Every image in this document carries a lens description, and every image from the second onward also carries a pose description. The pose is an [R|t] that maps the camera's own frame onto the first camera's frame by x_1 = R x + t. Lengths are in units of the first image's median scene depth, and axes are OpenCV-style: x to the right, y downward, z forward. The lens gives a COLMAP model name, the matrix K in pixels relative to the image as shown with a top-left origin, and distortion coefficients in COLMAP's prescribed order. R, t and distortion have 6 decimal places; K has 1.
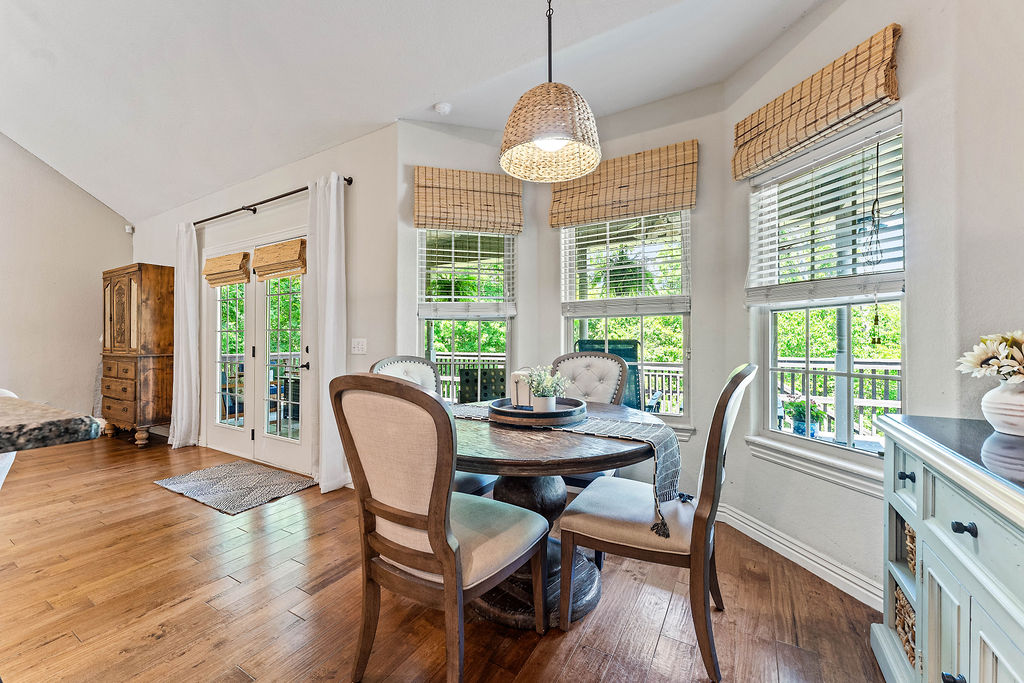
lens RADIAL K [[415.4, 0, 502.1], [0, 415.4, 335.0], [0, 0, 1]] dist [-0.002544, -0.000167]
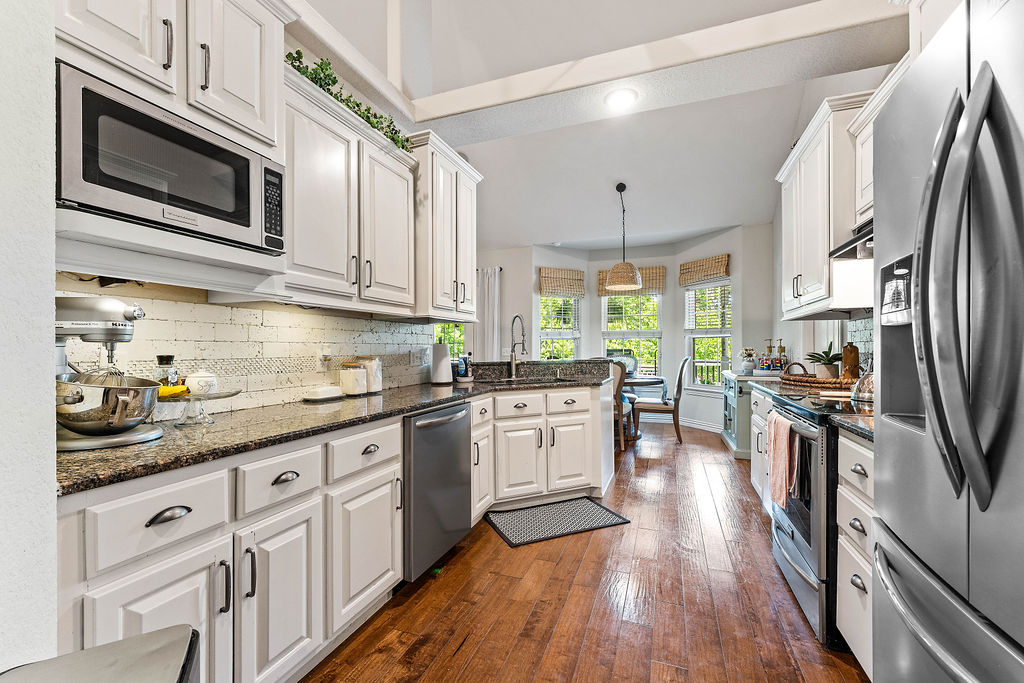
lens RADIAL K [[415.4, 0, 518.2], [0, 415.4, 349.1], [0, 0, 1]] dist [-0.002544, -0.000167]
pose [[0.980164, -0.003278, 0.198161, -0.885940], [0.001078, 0.999937, 0.011207, -0.017382], [-0.198185, -0.010771, 0.980105, -1.259267]]
